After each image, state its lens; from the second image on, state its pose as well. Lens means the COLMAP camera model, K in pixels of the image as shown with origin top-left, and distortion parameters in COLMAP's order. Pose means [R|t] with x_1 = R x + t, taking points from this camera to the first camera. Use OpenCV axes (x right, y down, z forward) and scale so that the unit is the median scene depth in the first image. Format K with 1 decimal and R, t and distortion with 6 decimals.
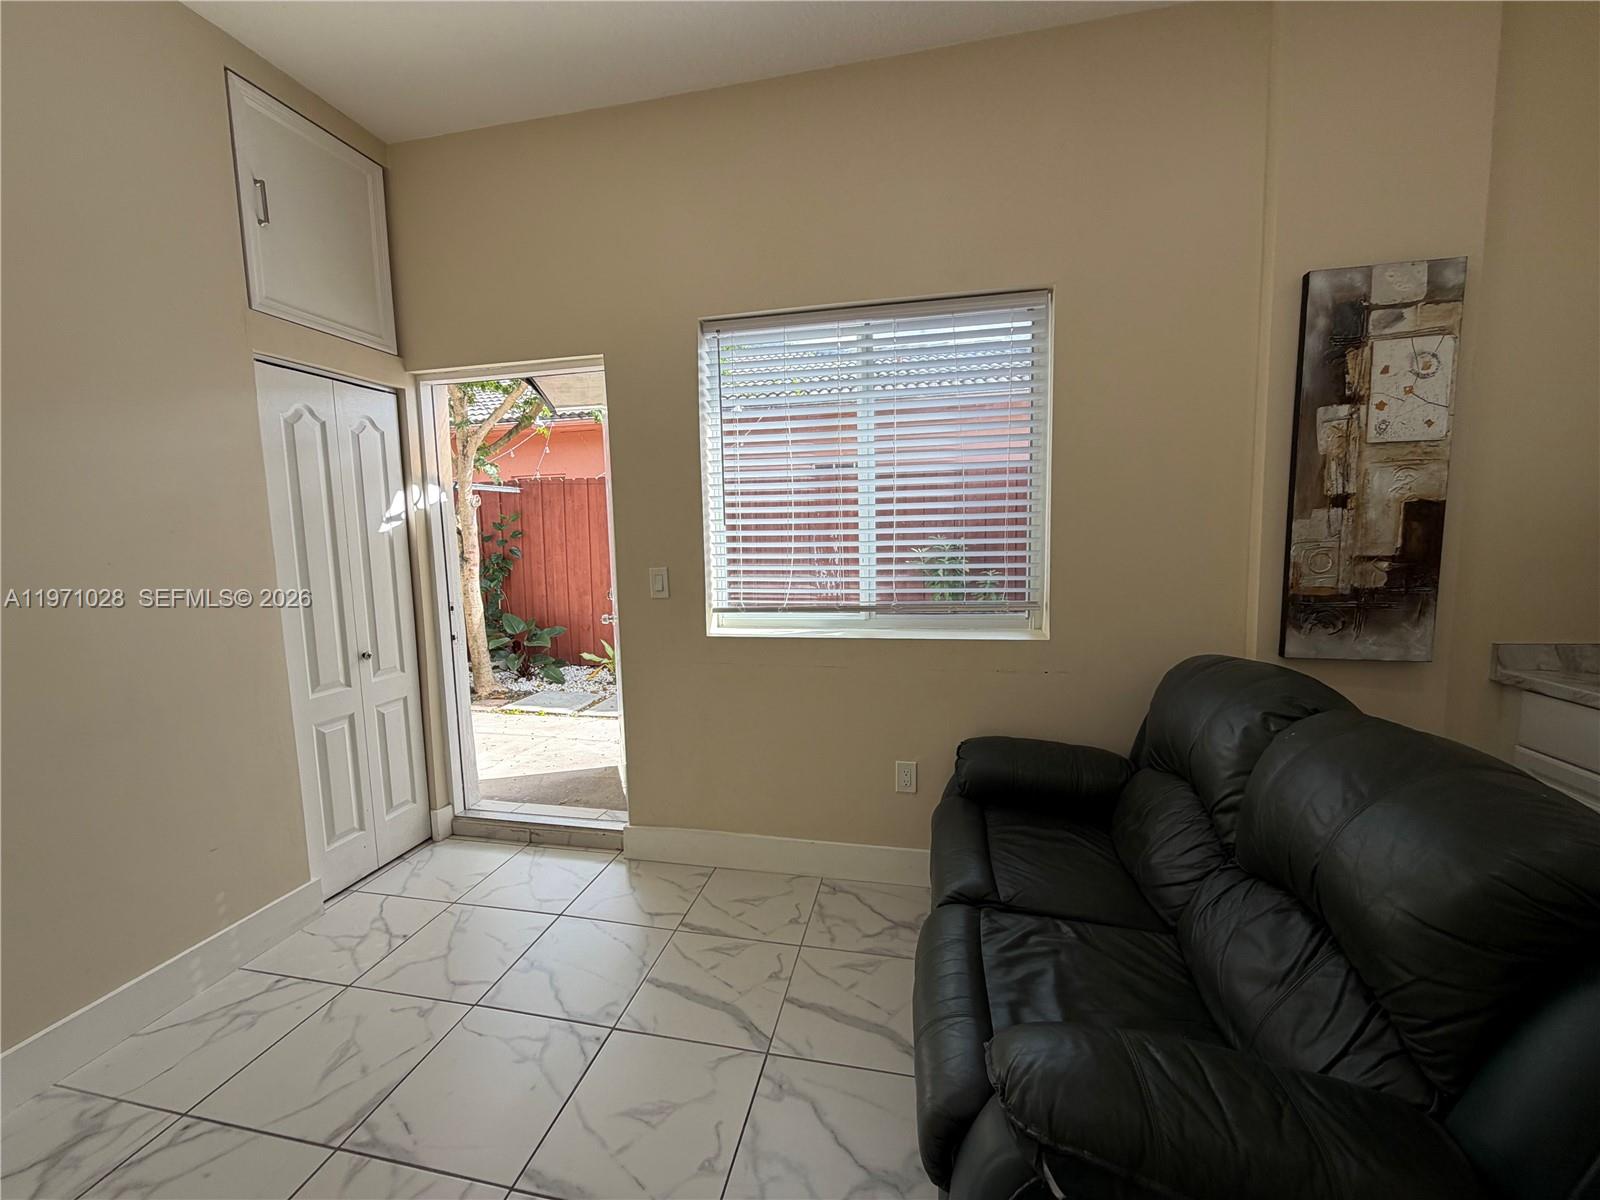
lens RADIAL K [[640.0, 0, 798.0], [0, 640.0, 597.6], [0, 0, 1]] dist [0.000390, 0.000877]
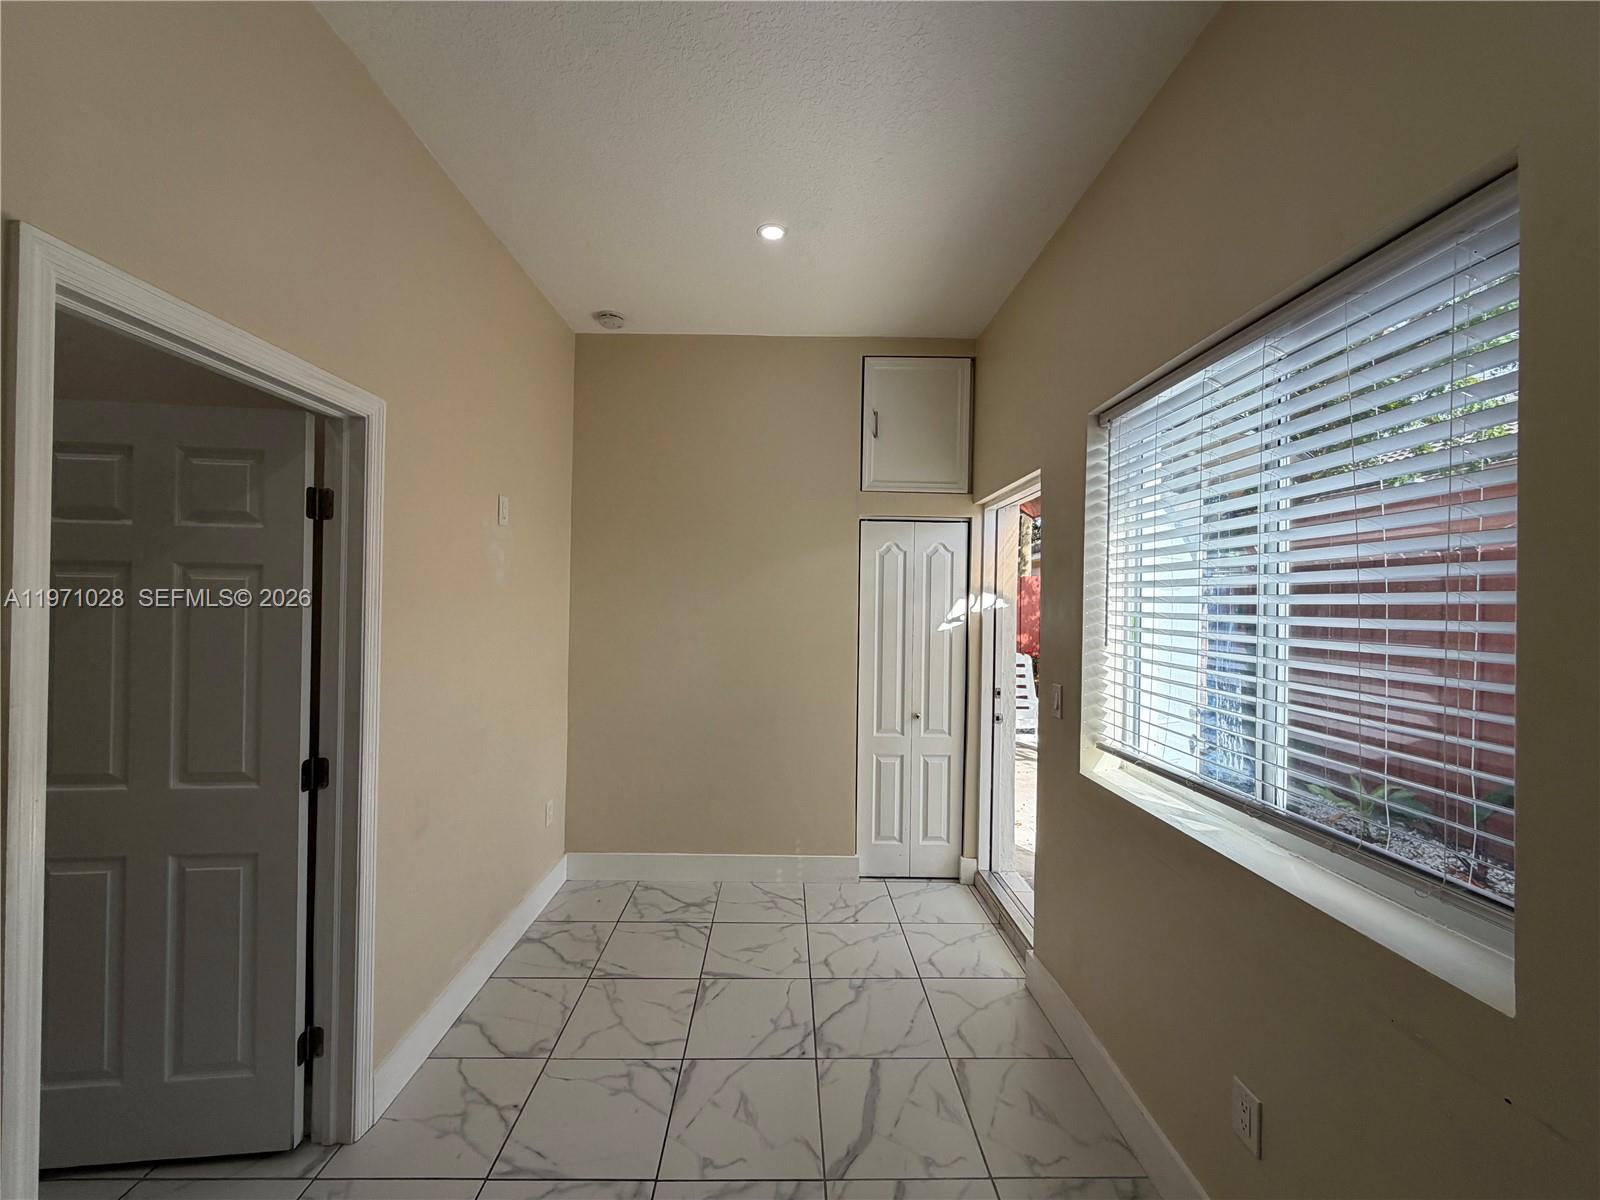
lens RADIAL K [[640.0, 0, 798.7], [0, 640.0, 600.0], [0, 0, 1]] dist [0.000390, 0.000877]
pose [[0.230944, 0.022626, -0.972704, 0.691521], [-0.124931, 0.992144, -0.006583, -0.134204], [0.964913, 0.123041, 0.231956, 0.477433]]
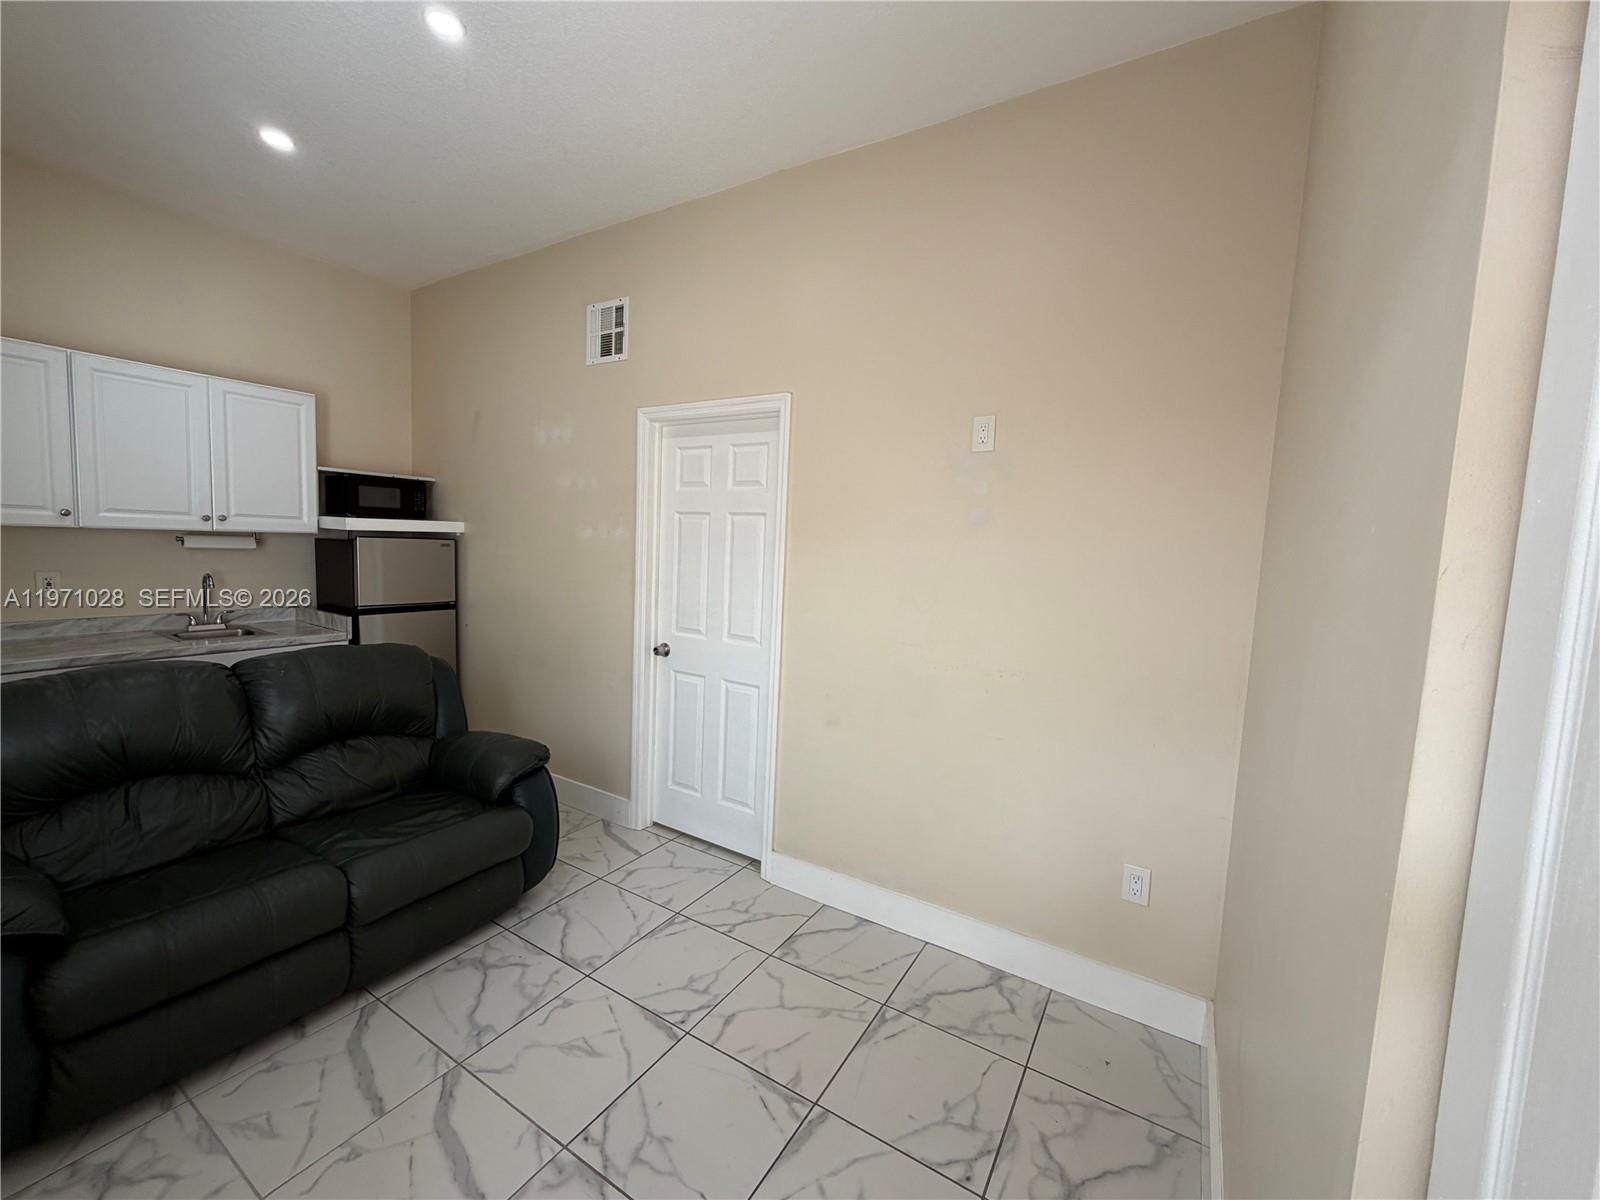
lens RADIAL K [[640.0, 0, 795.7], [0, 640.0, 598.6], [0, 0, 1]] dist [0.000390, 0.000877]
pose [[-0.940575, -0.047081, 0.336308, -0.682768], [0.014093, 0.984078, 0.177178, -0.167519], [-0.339295, 0.171388, -0.924935, 1.278494]]
